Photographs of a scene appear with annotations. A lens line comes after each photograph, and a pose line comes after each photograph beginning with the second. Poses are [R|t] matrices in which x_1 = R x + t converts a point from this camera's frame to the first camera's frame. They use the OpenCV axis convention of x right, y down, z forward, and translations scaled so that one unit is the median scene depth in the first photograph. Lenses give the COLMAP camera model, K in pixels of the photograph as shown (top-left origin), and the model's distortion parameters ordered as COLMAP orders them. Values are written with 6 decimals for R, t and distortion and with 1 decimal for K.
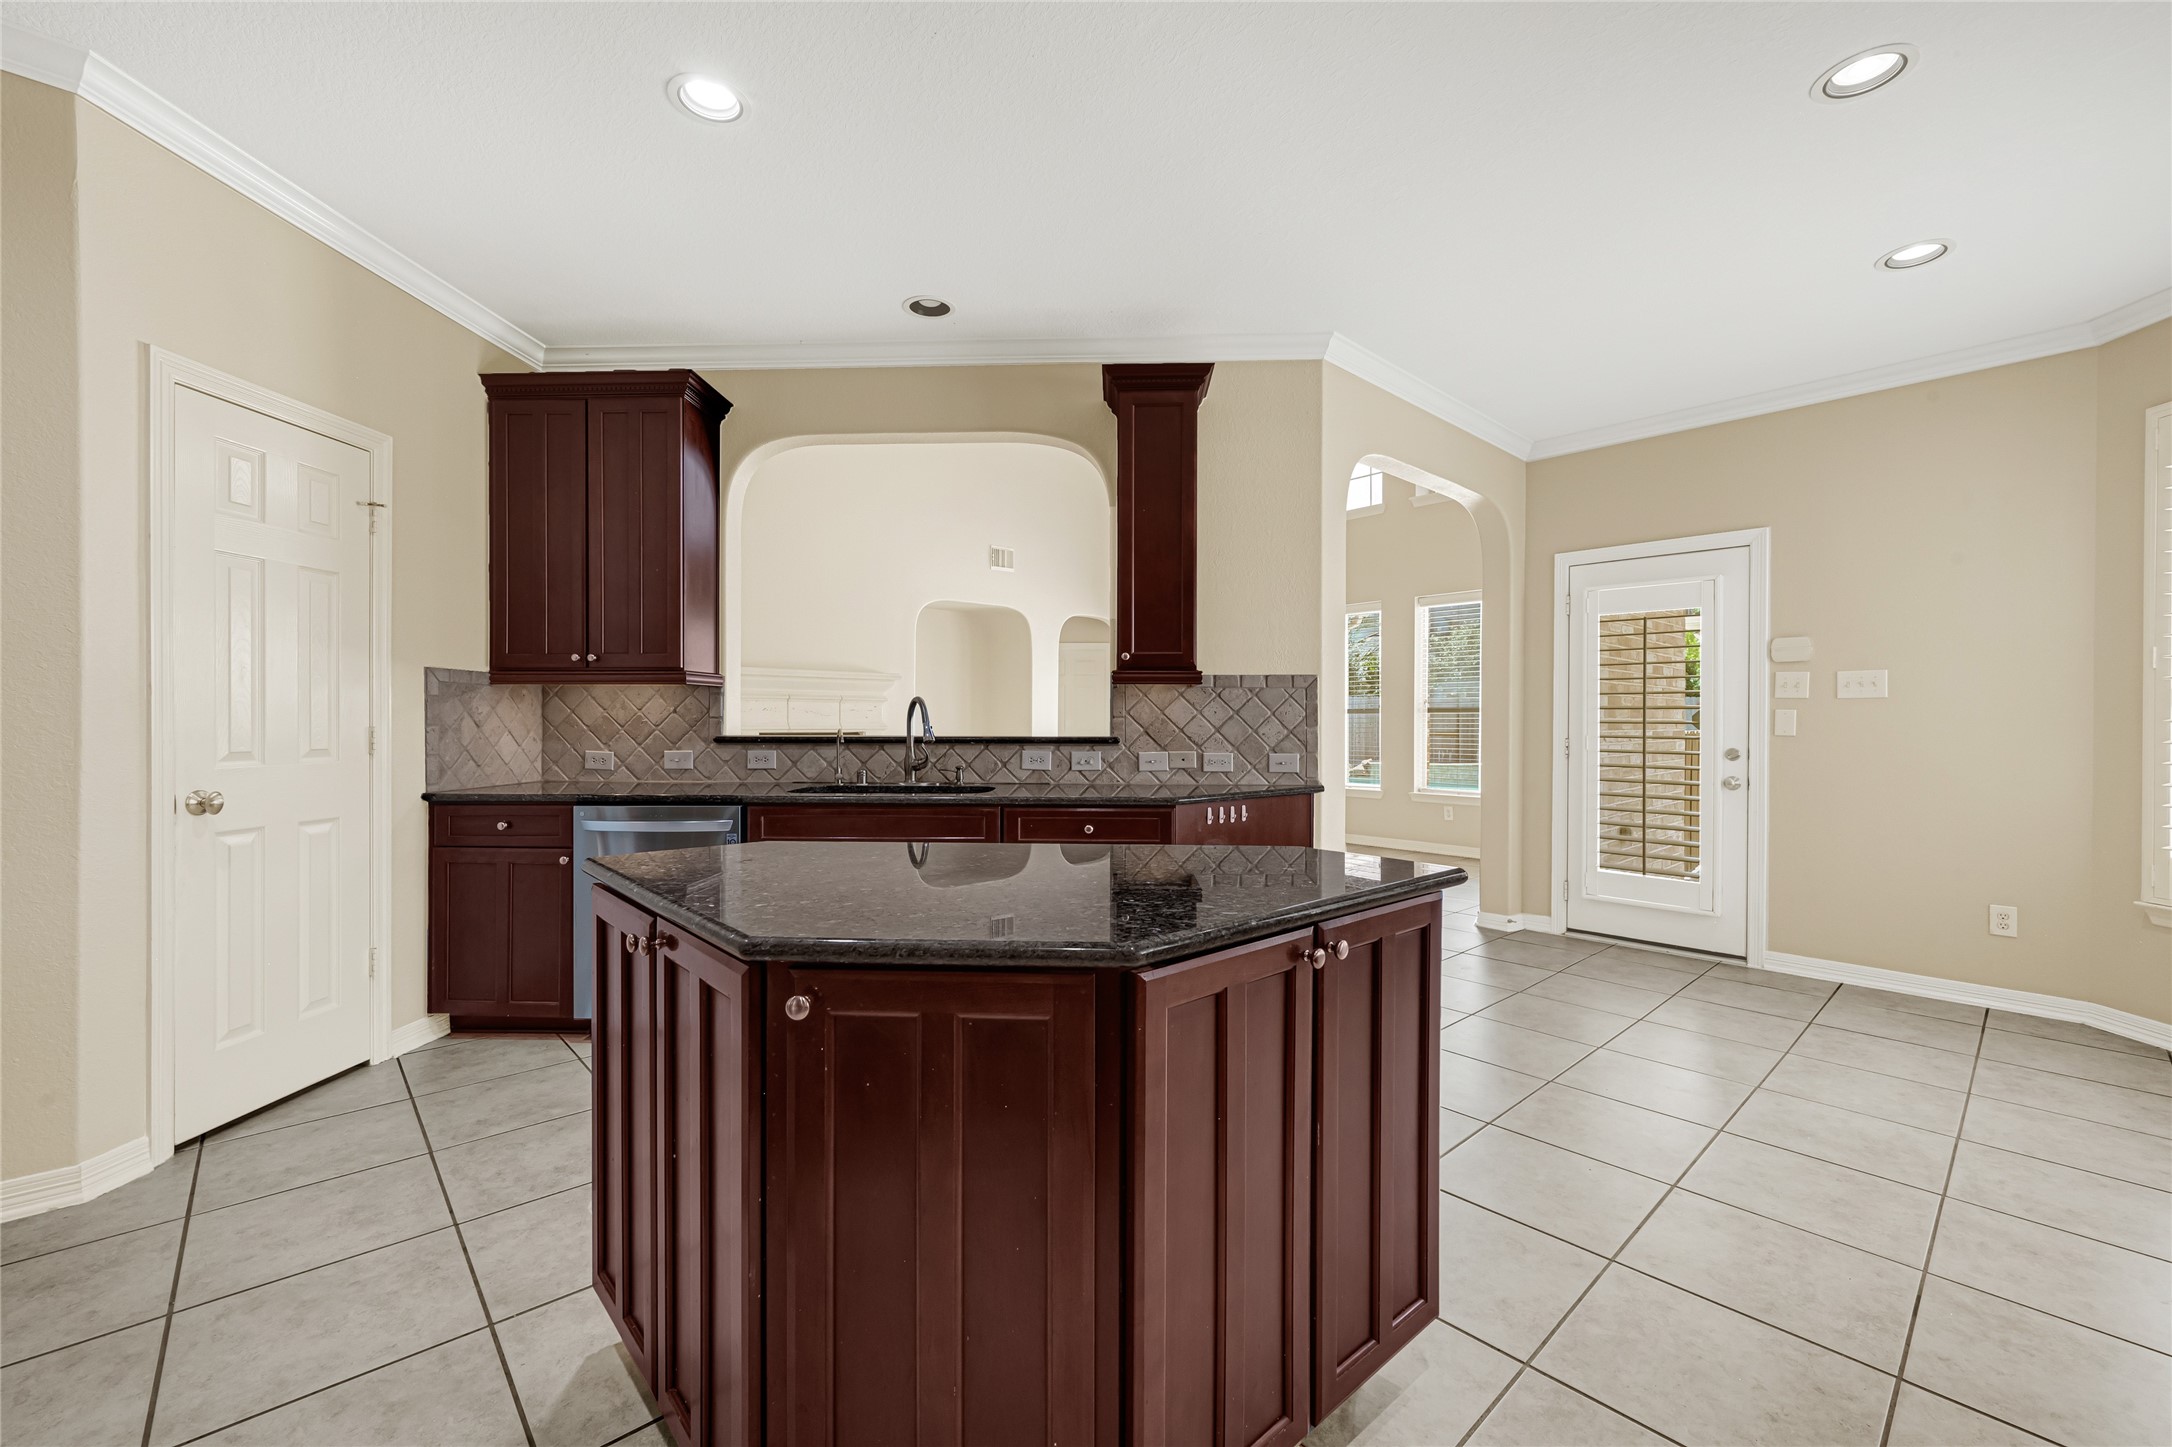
lens RADIAL K [[885.2, 0, 1088.9], [0, 885.2, 713.8], [0, 0, 1]] dist [-0.001361, -0.000374]
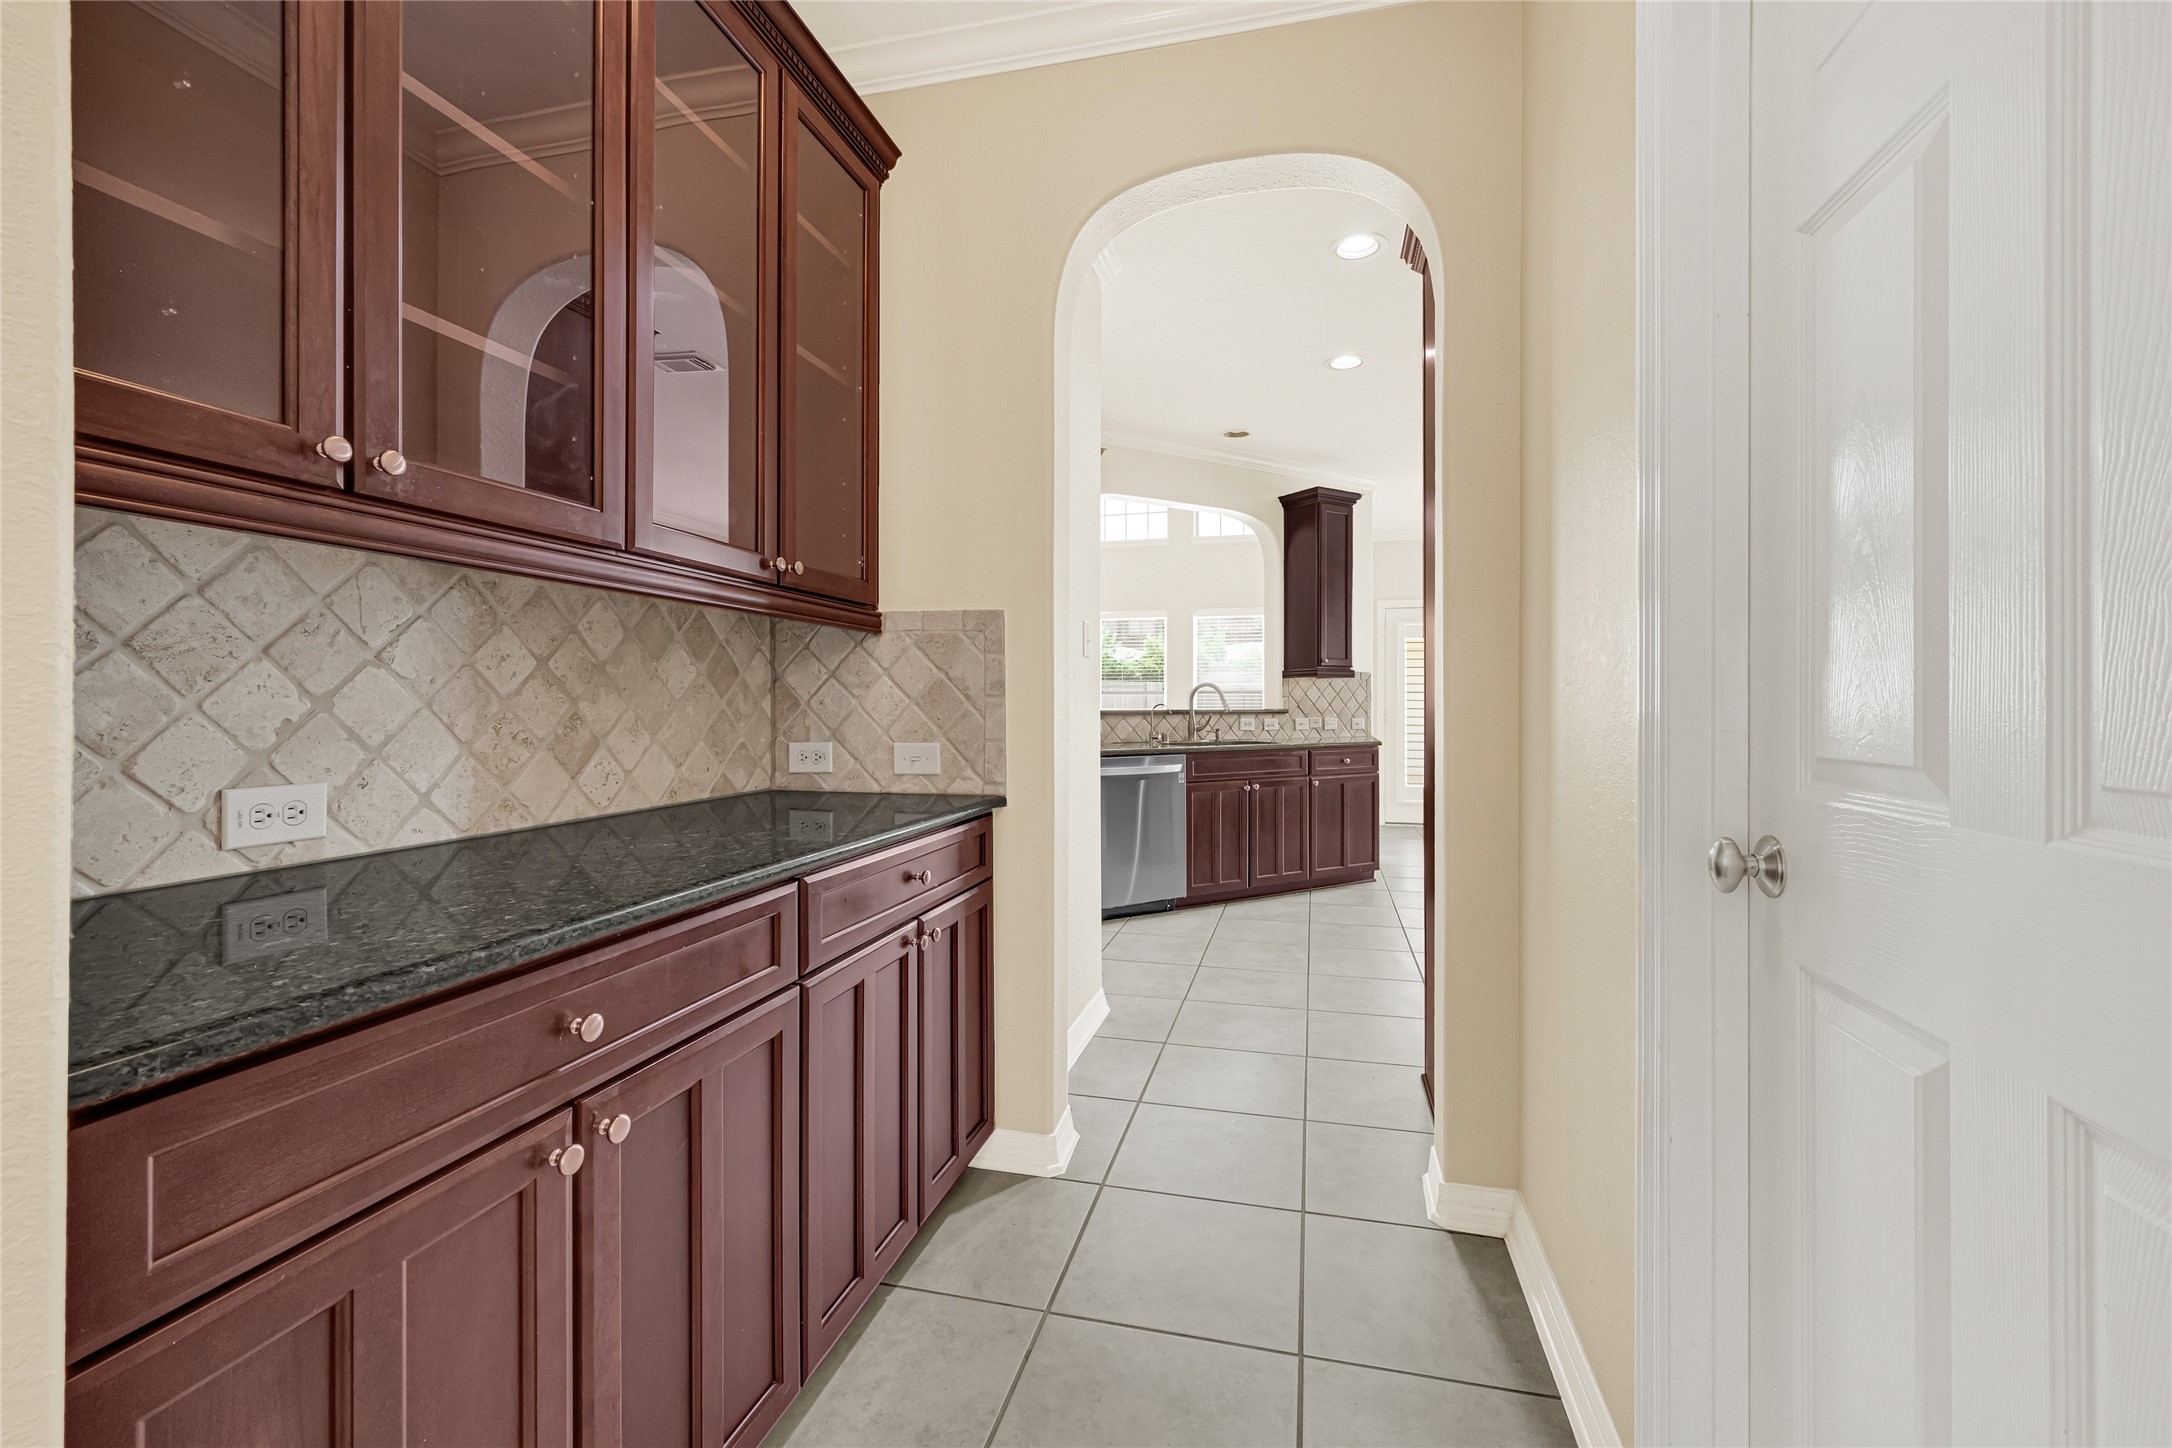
lens RADIAL K [[885.2, 0, 1096.6], [0, 885.2, 703.1], [0, 0, 1]] dist [-0.001361, -0.000374]
pose [[0.838208, -0.004049, 0.545335, -1.137247], [-0.003852, 0.999904, 0.013345, -0.004866], [-0.545336, -0.013287, 0.838112, -0.162472]]
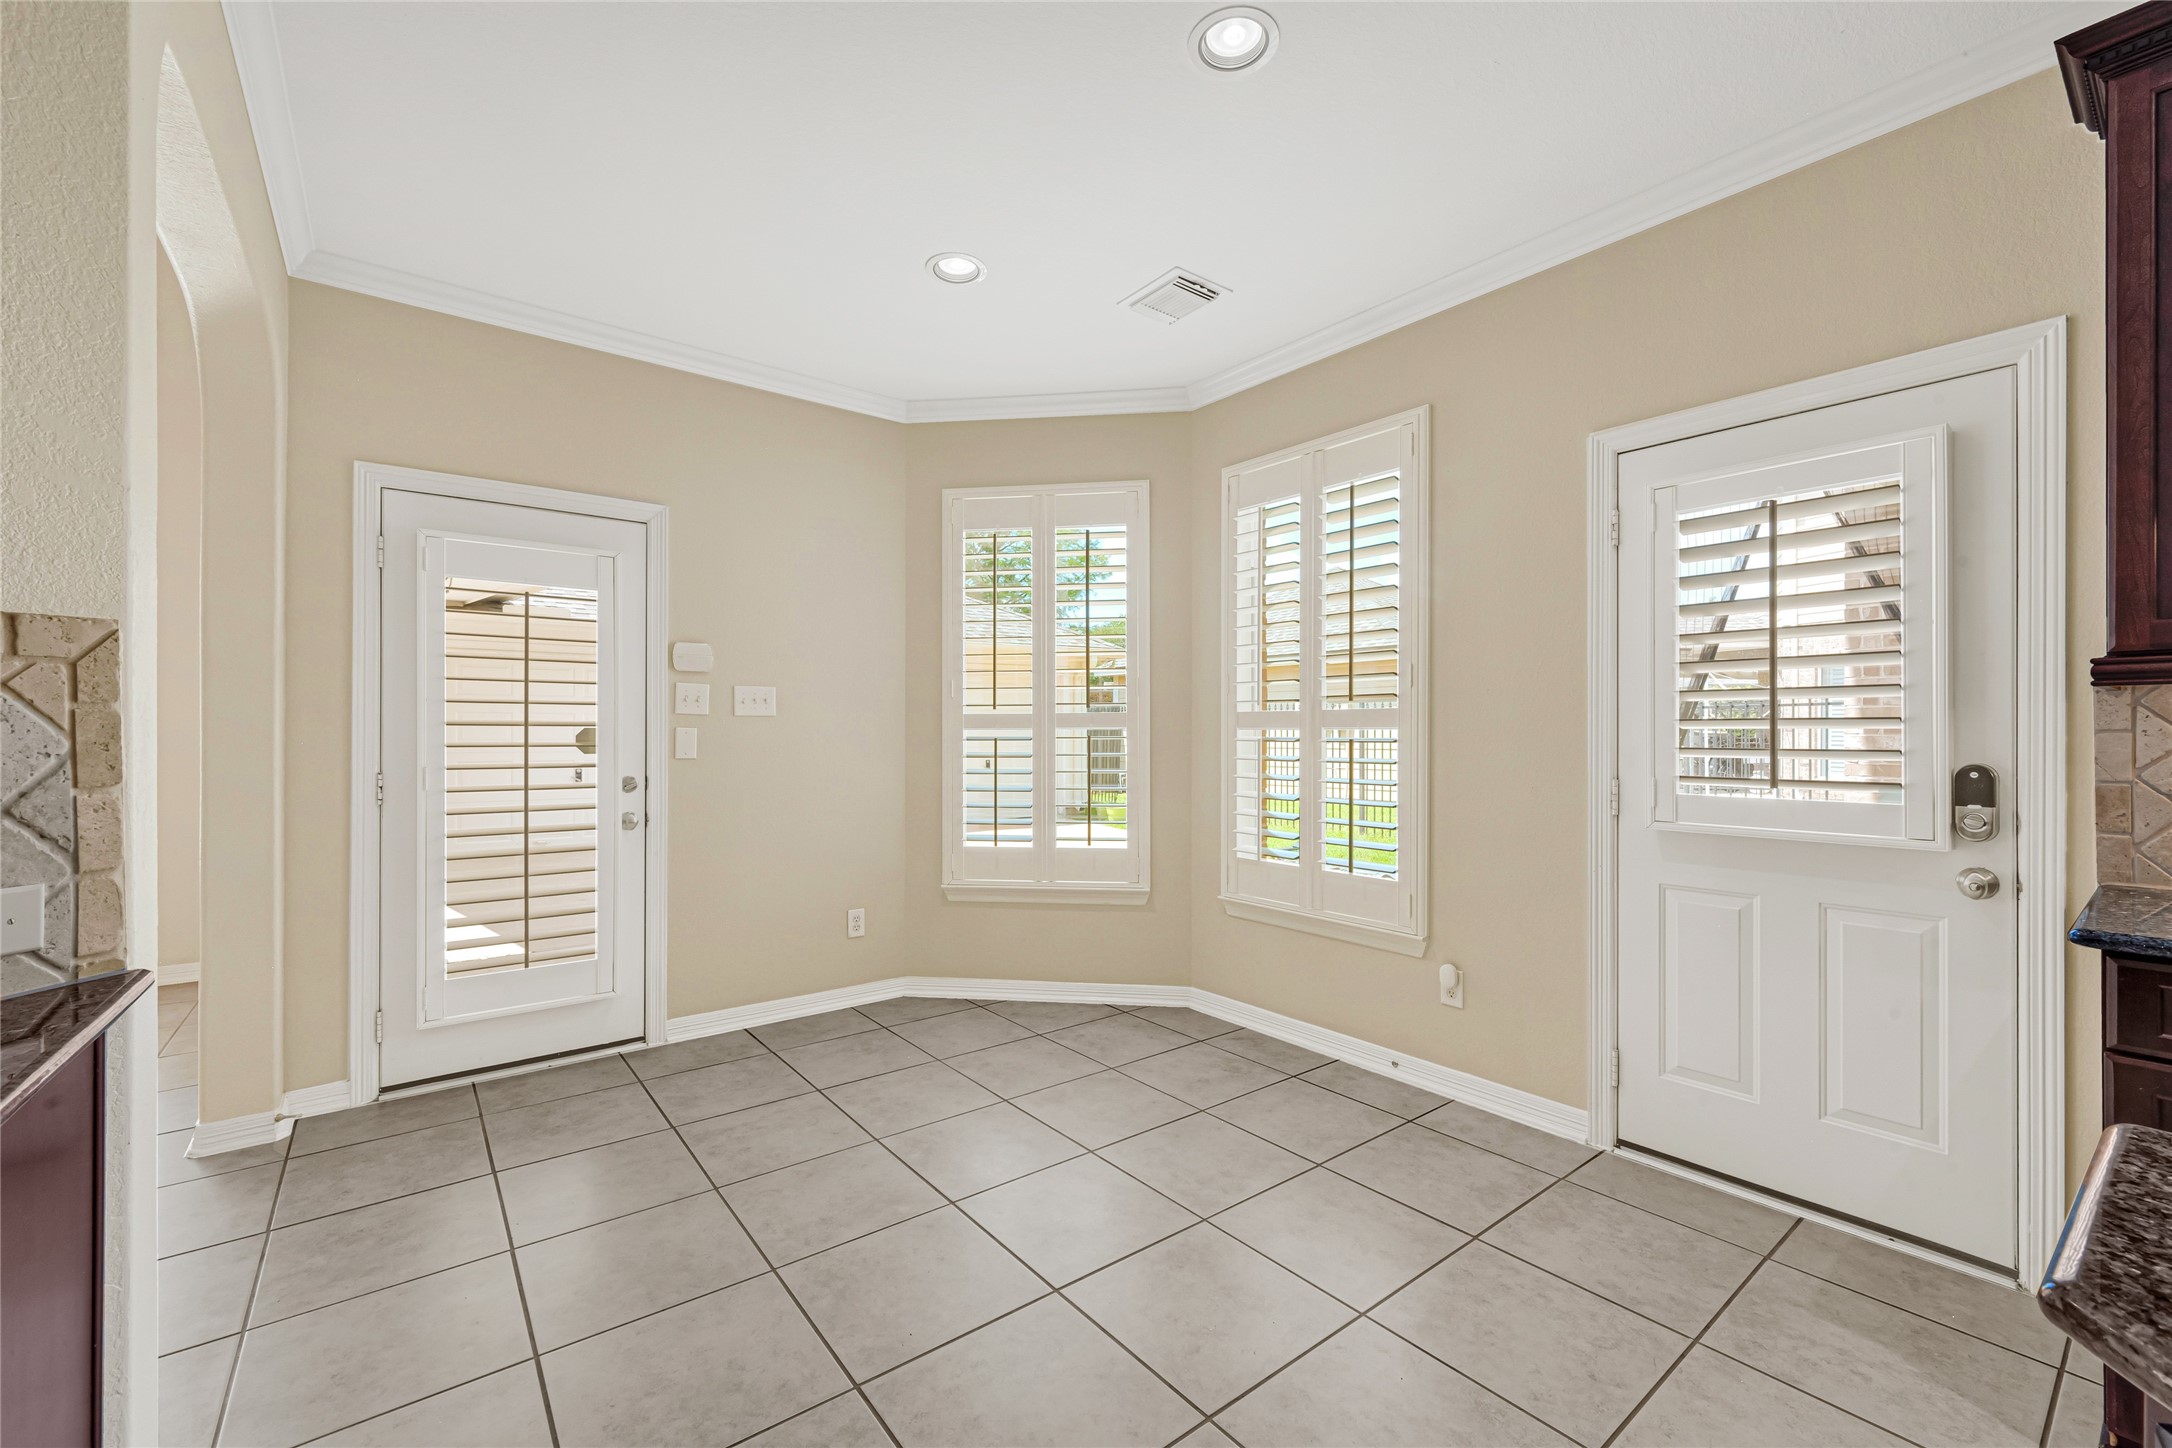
lens RADIAL K [[885.2, 0, 1091.3], [0, 885.2, 730.2], [0, 0, 1]] dist [-0.001361, -0.000374]
pose [[0.077552, -0.002844, 0.996984, -0.028758], [-0.007263, 0.999968, 0.003418, -0.009289], [-0.996962, -0.007506, 0.077529, 0.629533]]
